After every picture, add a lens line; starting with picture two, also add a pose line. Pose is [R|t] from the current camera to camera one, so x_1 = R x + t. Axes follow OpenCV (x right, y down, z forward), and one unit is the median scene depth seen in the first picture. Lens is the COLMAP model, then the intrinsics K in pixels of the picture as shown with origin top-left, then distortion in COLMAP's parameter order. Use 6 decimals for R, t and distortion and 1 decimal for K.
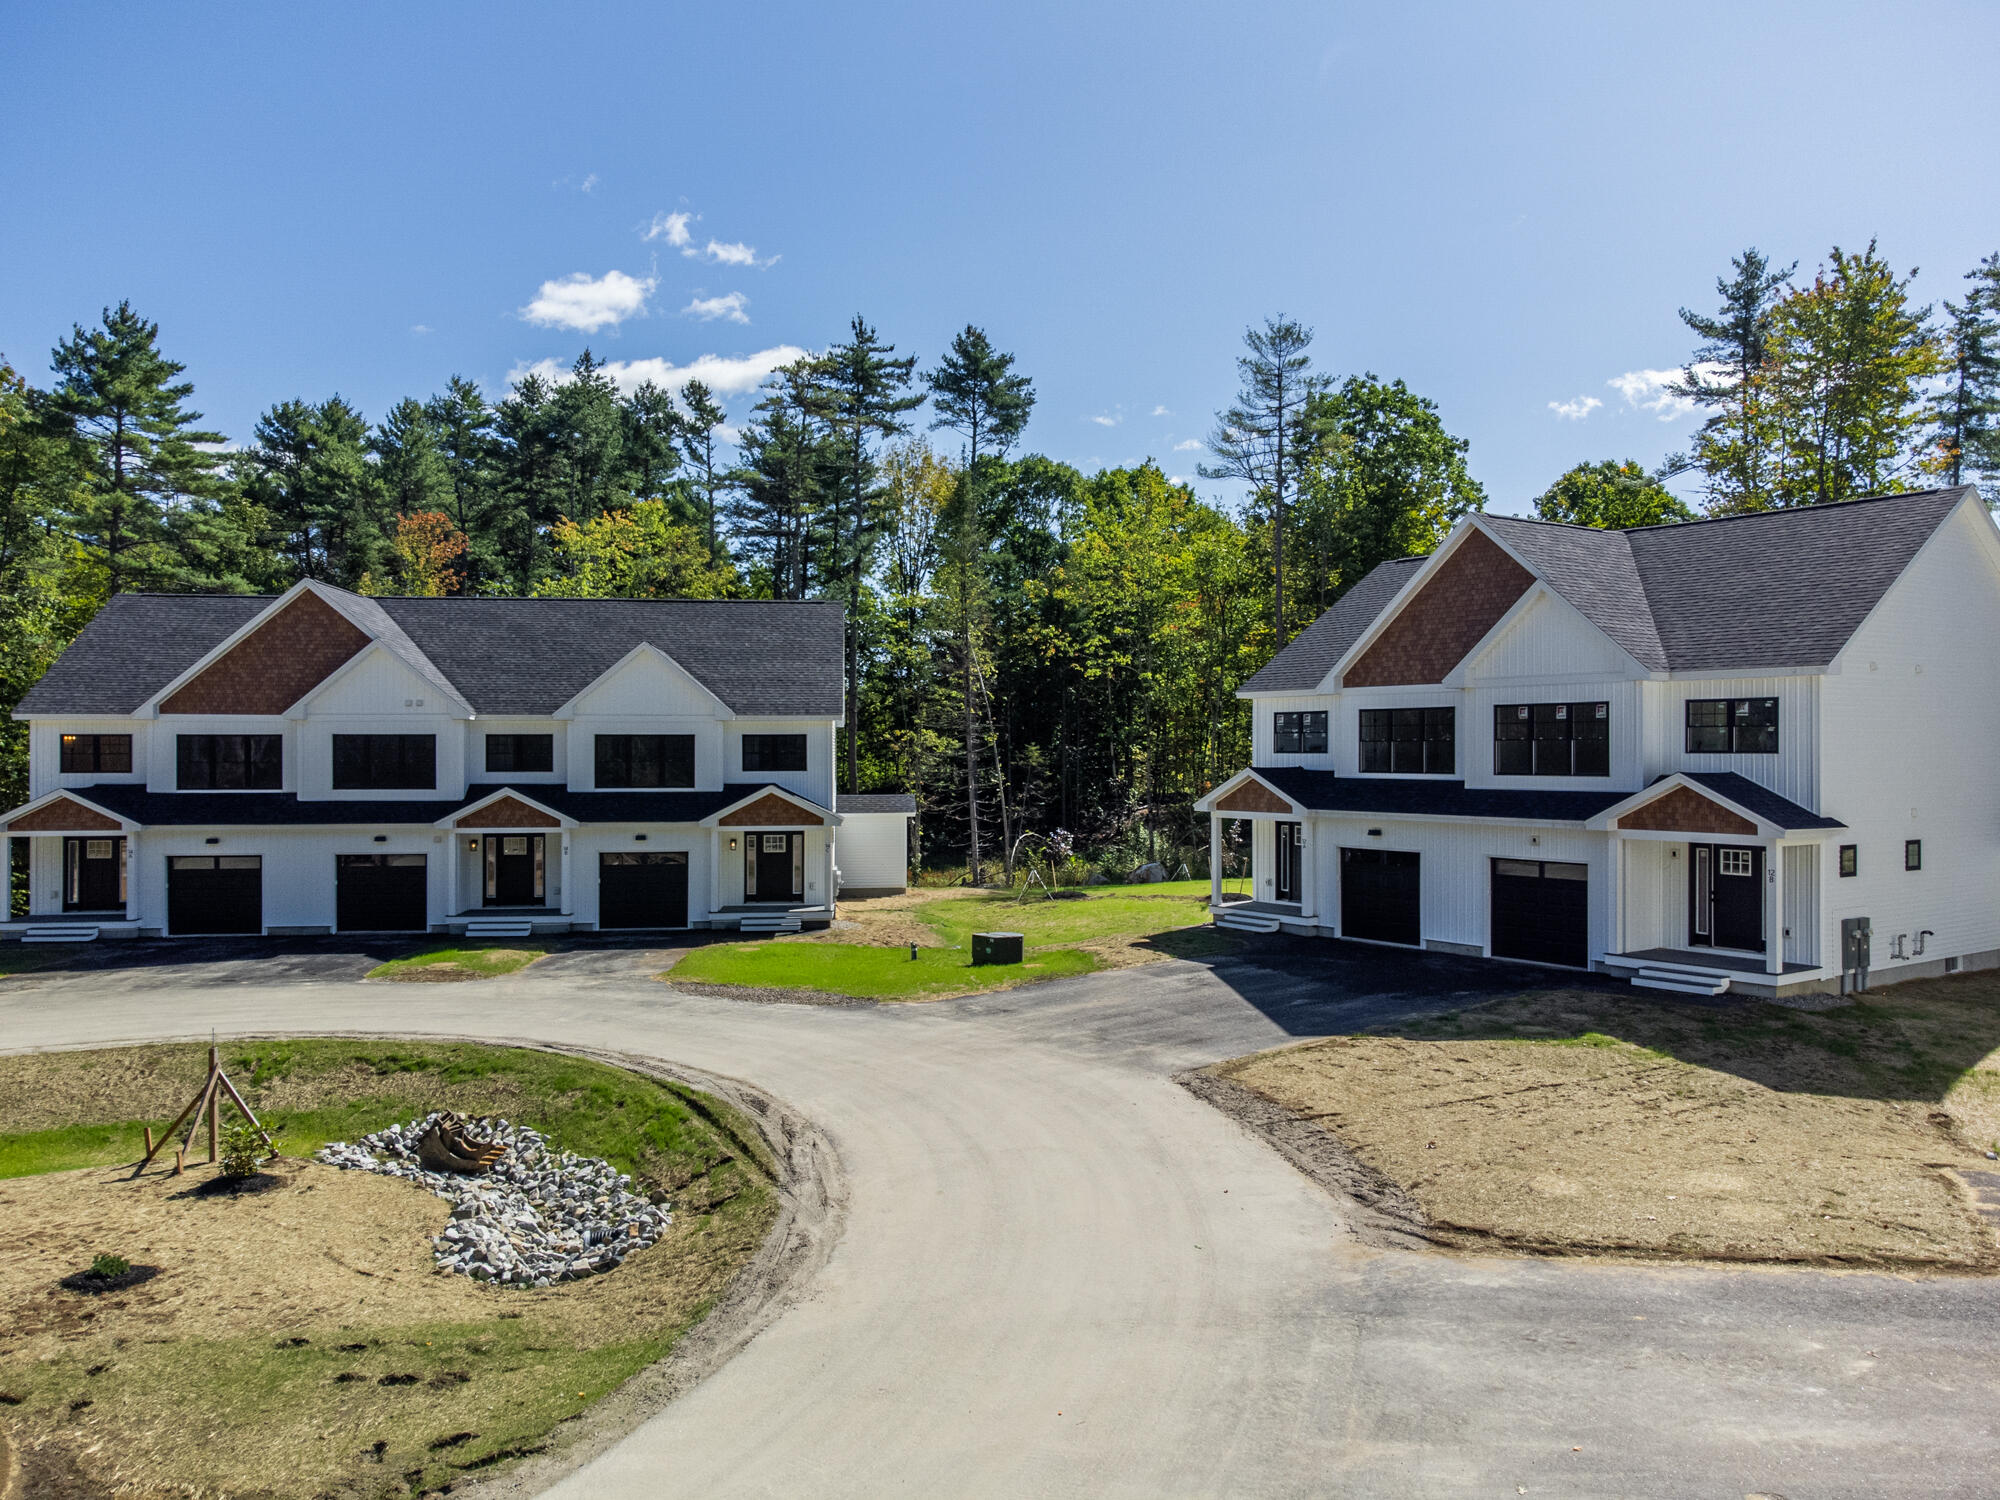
lens RADIAL K [[1502.8, 0, 994.9], [0, 1502.8, 768.7], [0, 0, 1]] dist [0.002549, 0.024672]
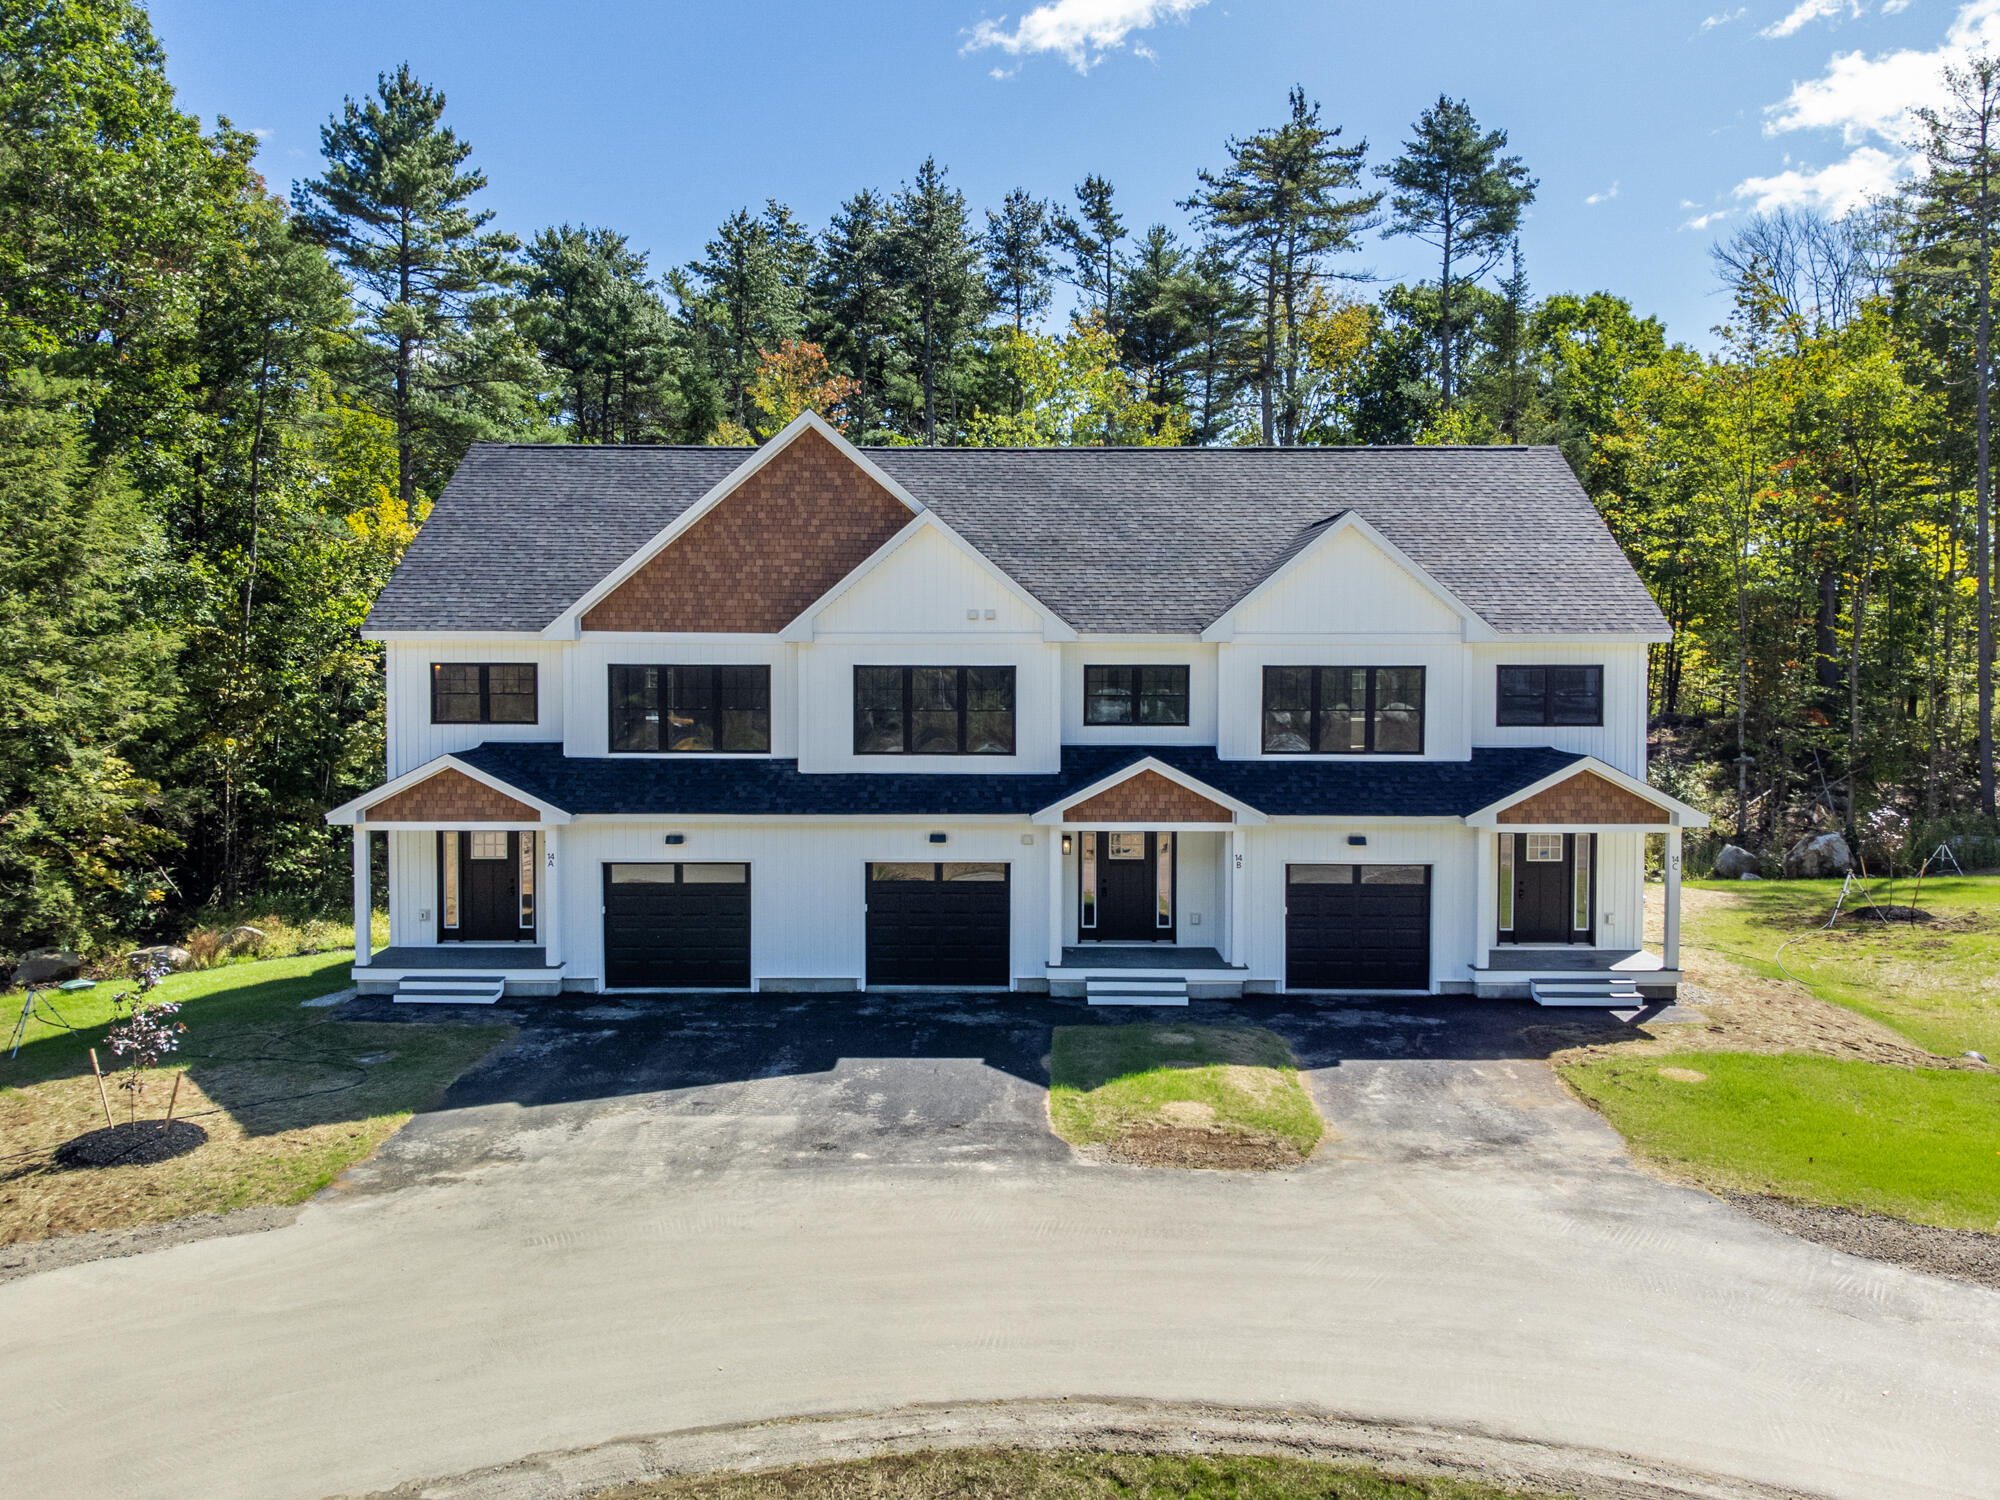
lens RADIAL K [[1502.8, 0, 998.7], [0, 1502.8, 750.0], [0, 0, 1]] dist [0.002549, 0.024672]
pose [[0.996219, 0.010315, -0.086262, -0.327322], [-0.004748, 0.997907, 0.064489, -0.028186], [0.086746, -0.063836, 0.994183, 0.394237]]
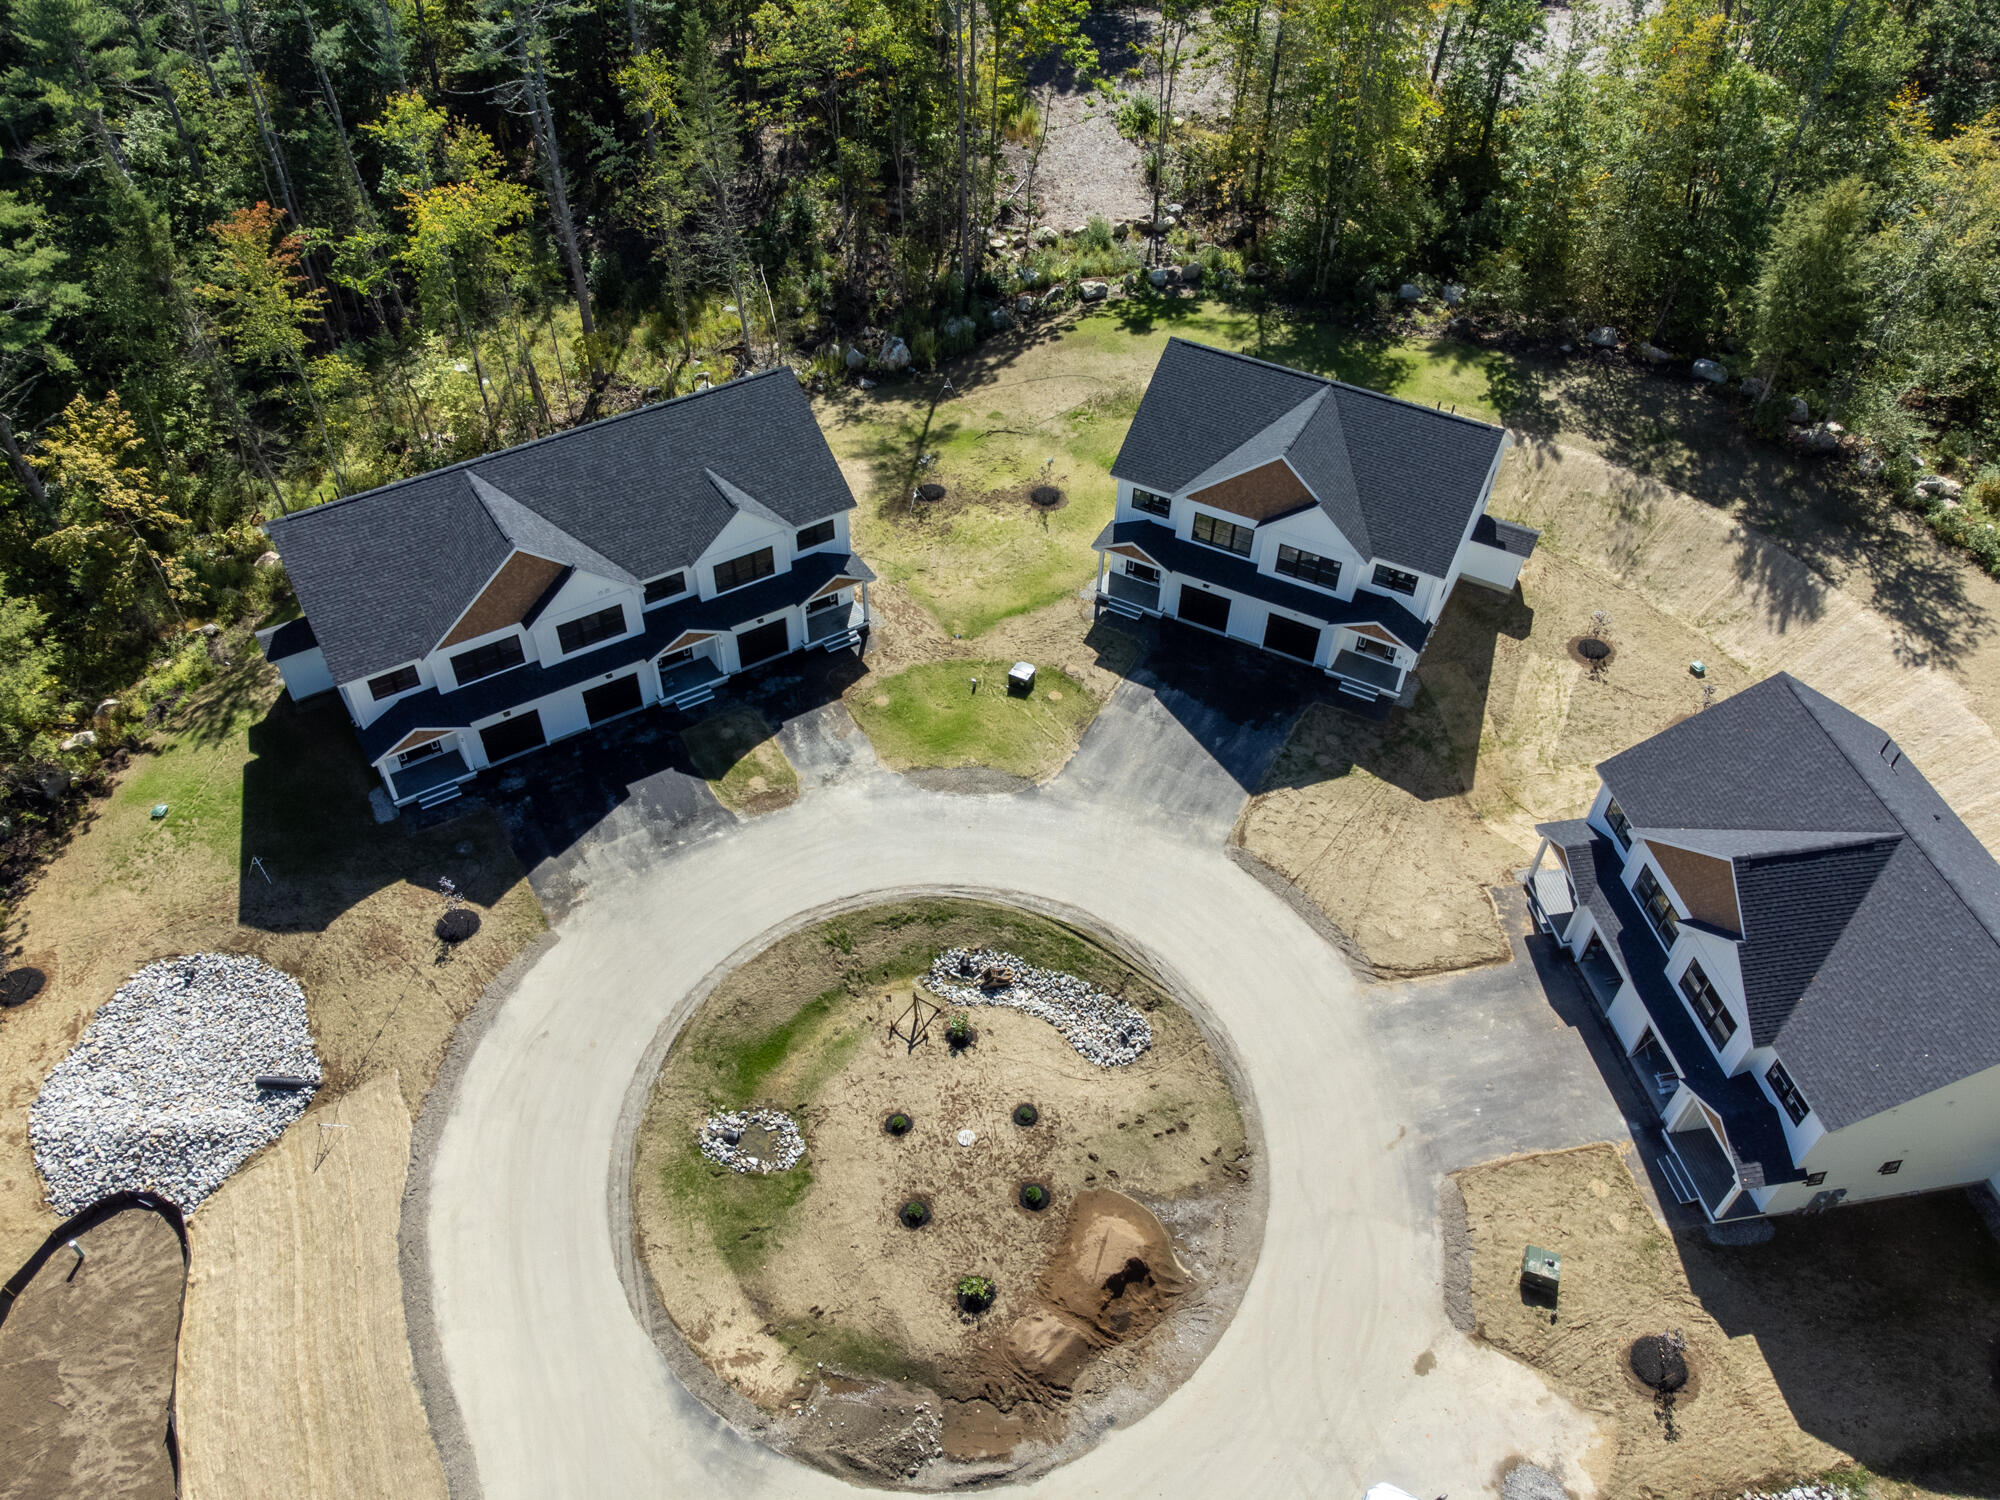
lens RADIAL K [[1502.8, 0, 984.2], [0, 1502.8, 752.9], [0, 0, 1]] dist [0.002549, 0.024672]
pose [[0.888628, -0.316982, 0.331455, -0.592636], [-0.015981, 0.700870, 0.713110, -0.985265], [-0.458350, -0.638986, 0.617747, -0.170222]]
